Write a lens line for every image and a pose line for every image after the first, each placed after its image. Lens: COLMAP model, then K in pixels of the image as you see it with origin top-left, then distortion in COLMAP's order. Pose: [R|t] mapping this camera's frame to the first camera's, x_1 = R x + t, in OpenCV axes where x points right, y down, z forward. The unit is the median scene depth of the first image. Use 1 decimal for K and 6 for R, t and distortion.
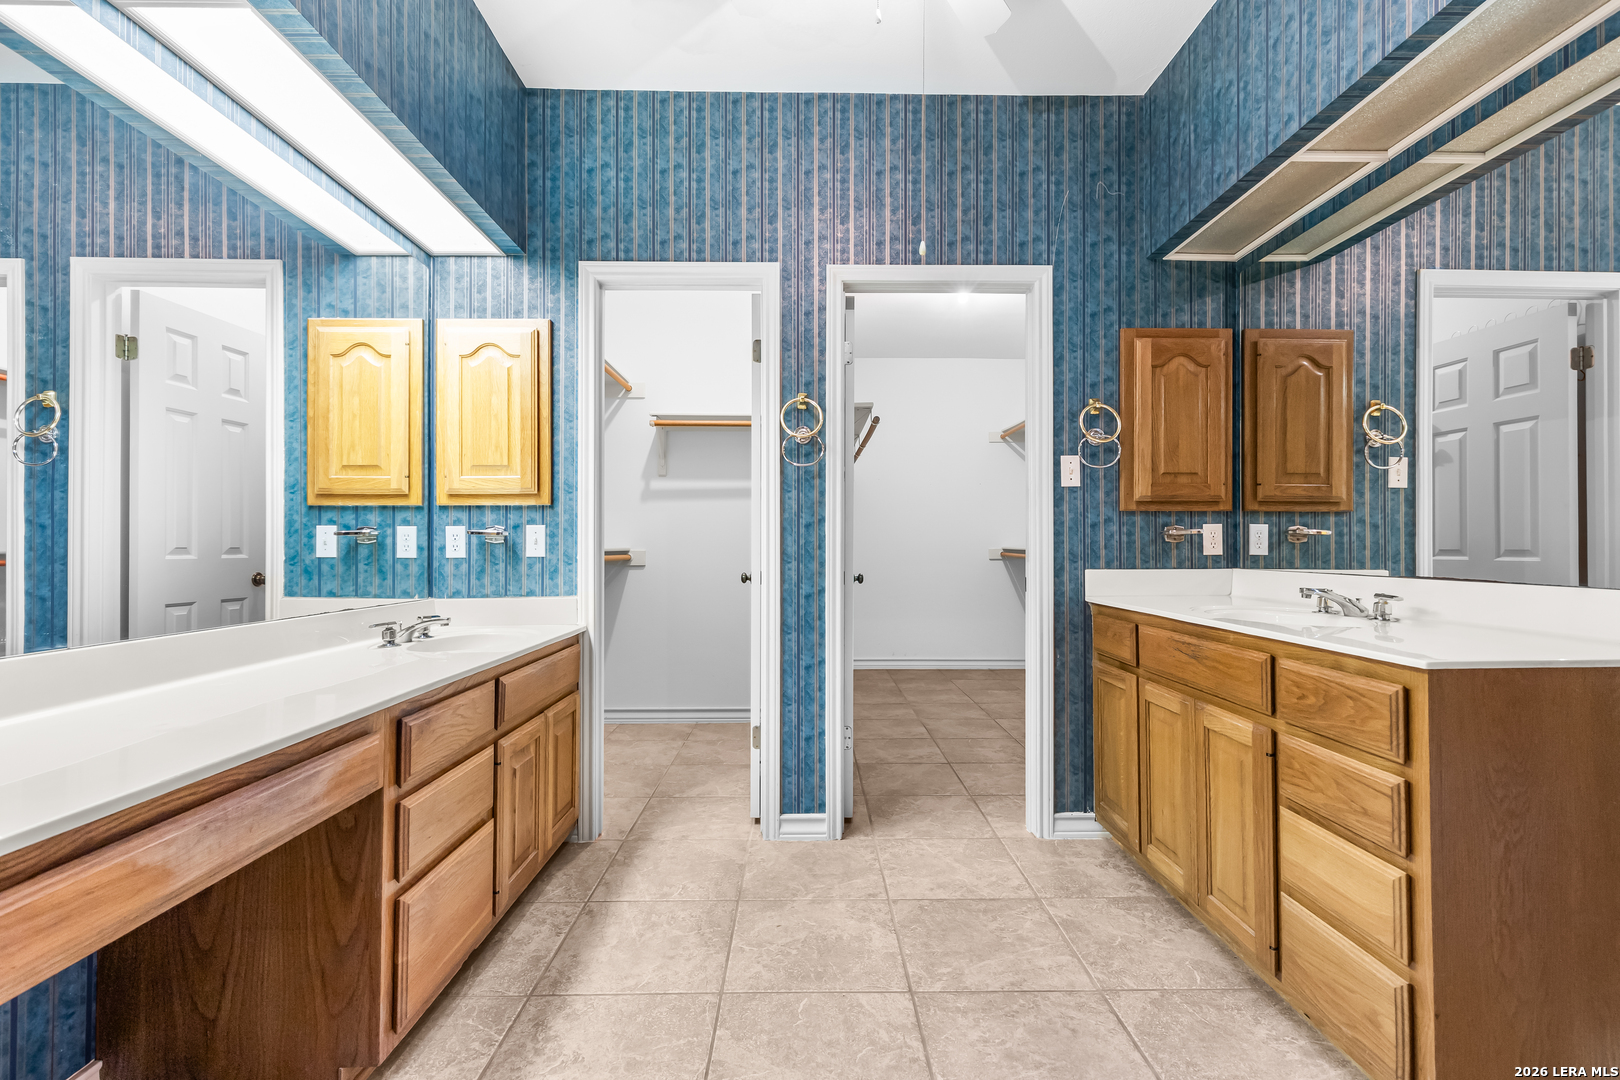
lens RADIAL K [[737.0, 0, 819.9], [0, 737.0, 542.1], [0, 0, 1]] dist [0.009330, -0.000489]
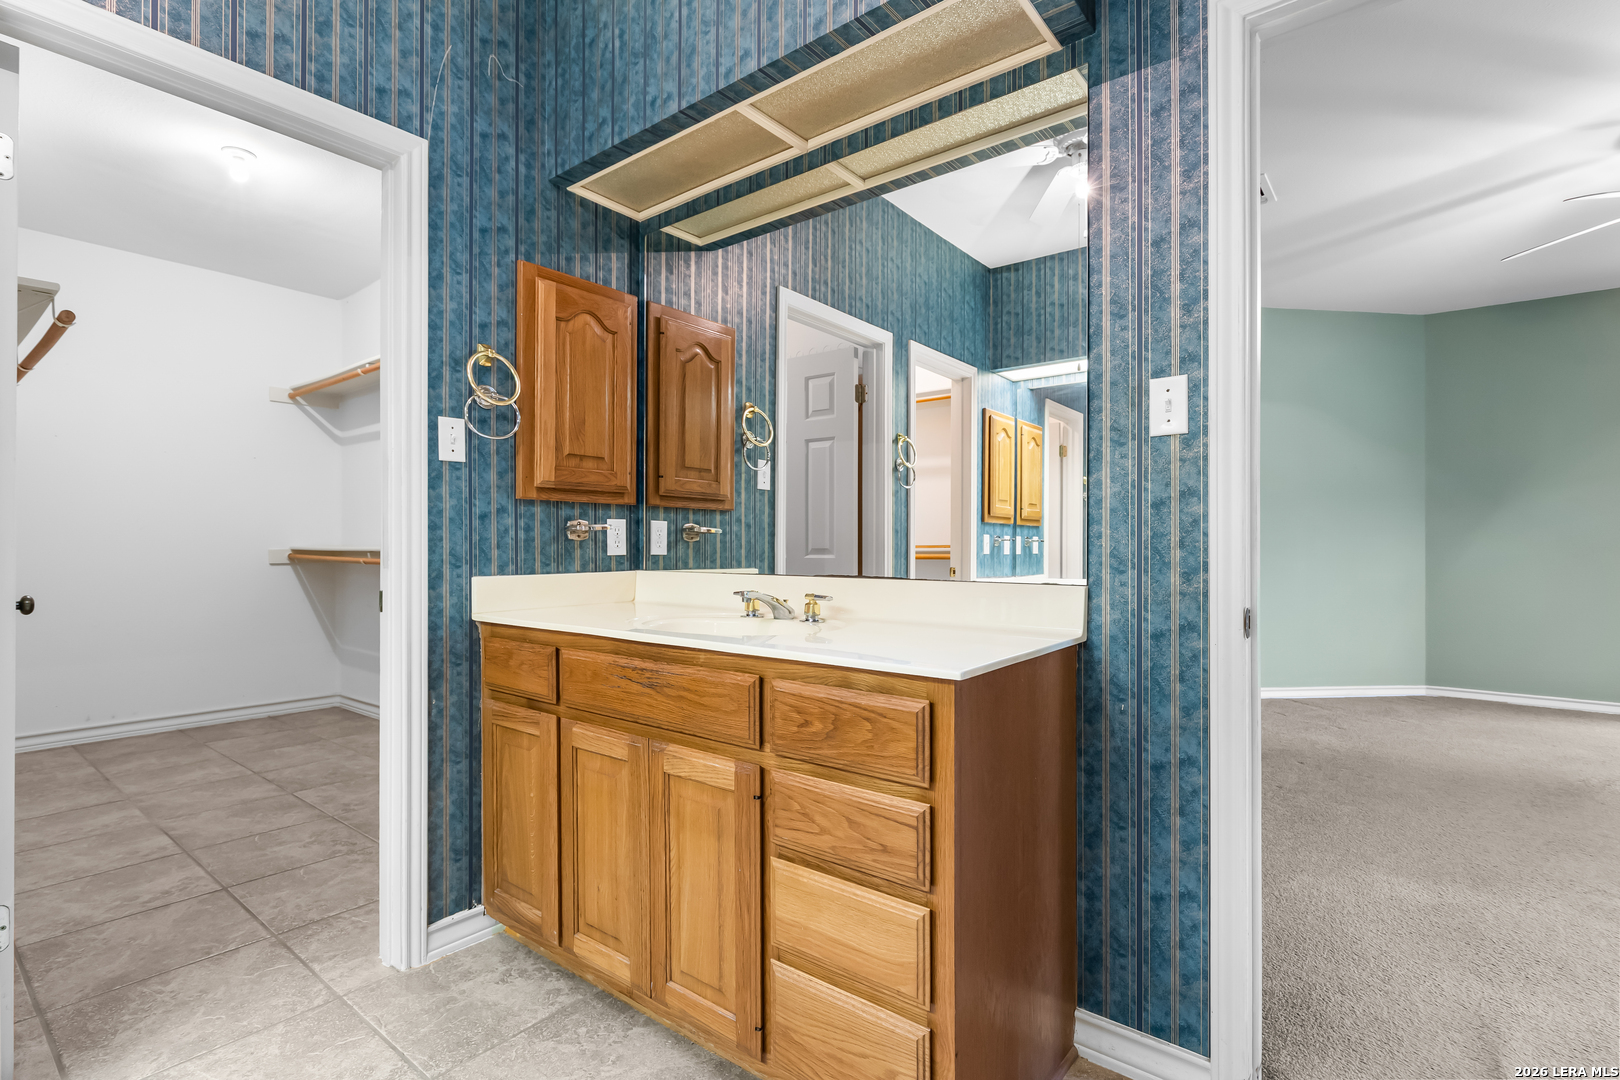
lens RADIAL K [[764.4, 0, 808.4], [0, 764.4, 546.4], [0, 0, 1]] dist [-0.003120, 0.000078]
pose [[0.642397, 0.000388, 0.766372, -0.005199], [-0.004691, 0.999983, 0.003425, 0.003095], [-0.766358, -0.005795, 0.642388, 0.260906]]
